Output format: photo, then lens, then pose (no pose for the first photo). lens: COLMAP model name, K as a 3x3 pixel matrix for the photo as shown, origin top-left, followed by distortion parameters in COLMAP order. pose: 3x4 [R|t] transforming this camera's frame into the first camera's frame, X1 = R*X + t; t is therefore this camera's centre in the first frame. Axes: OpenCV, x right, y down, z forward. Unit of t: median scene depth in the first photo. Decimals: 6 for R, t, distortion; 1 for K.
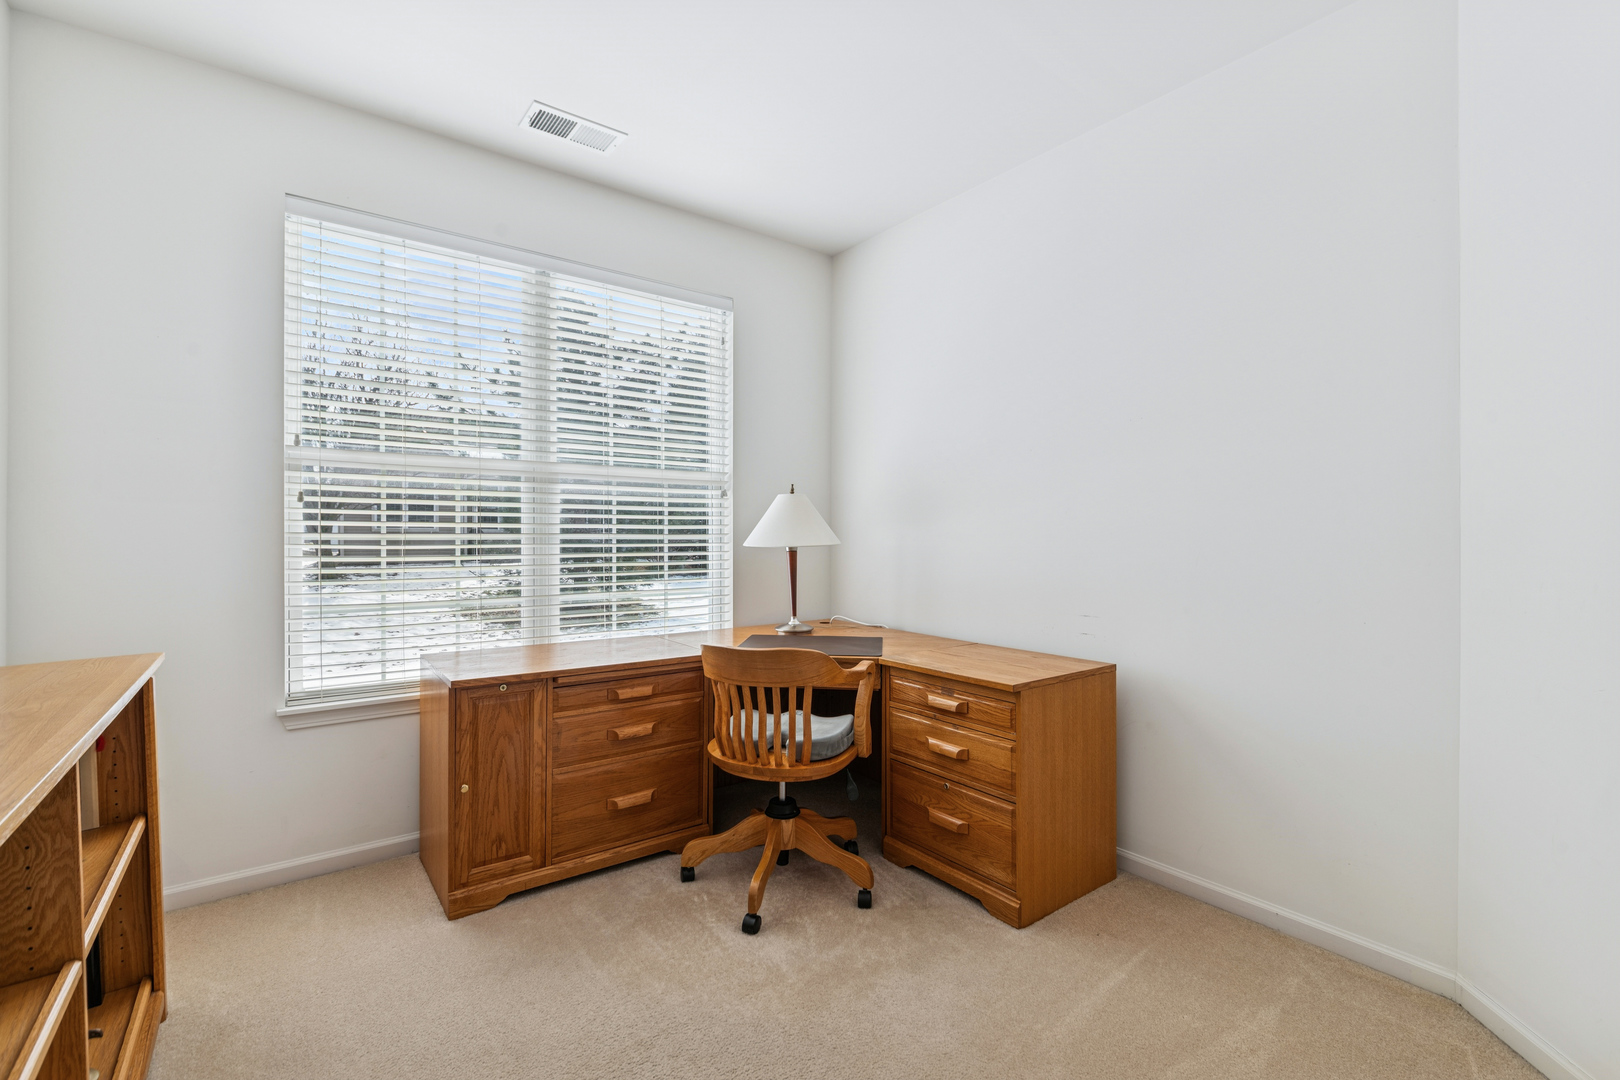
lens RADIAL K [[714.4, 0, 810.0], [0, 714.4, 540.0], [0, 0, 1]] dist [-0.000428, -0.000026]
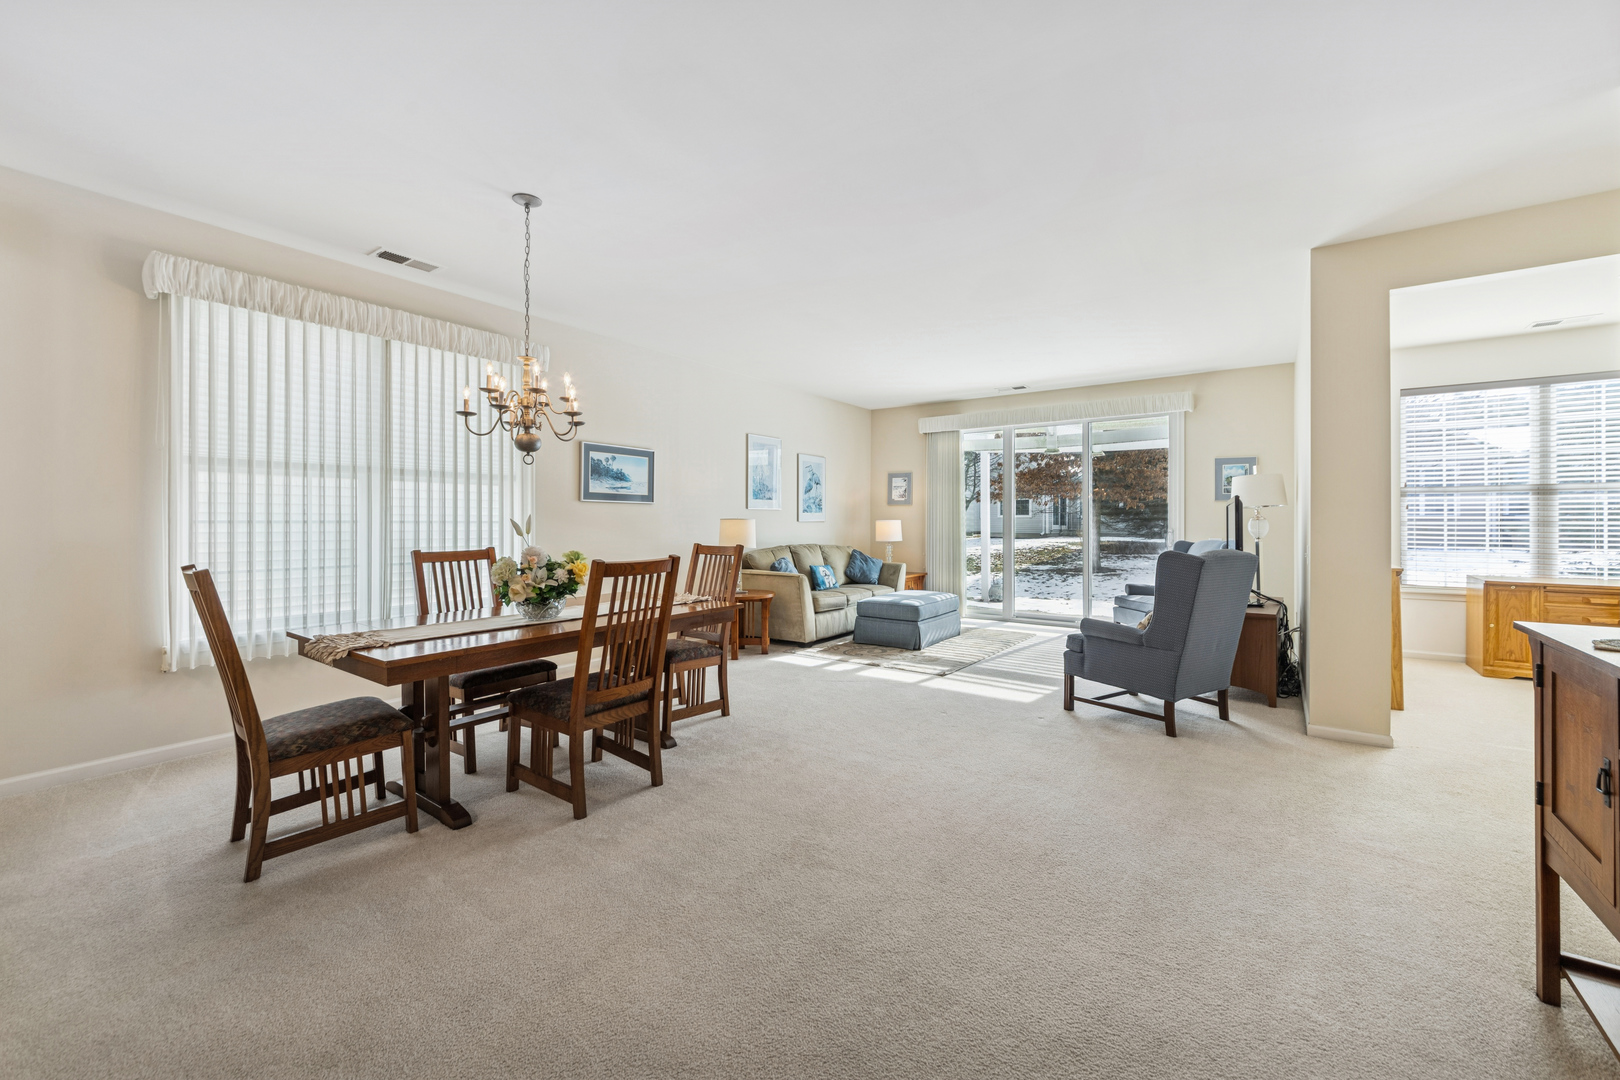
lens RADIAL K [[636.7, 0, 808.3], [0, 636.7, 519.0], [0, 0, 1]] dist [0.000284, 0.000104]
pose [[0.291045, -0.001844, -0.956707, 0.886639], [0.000515, 0.999998, -0.001771, -0.017312], [0.956709, 0.000023, 0.291046, -1.799969]]
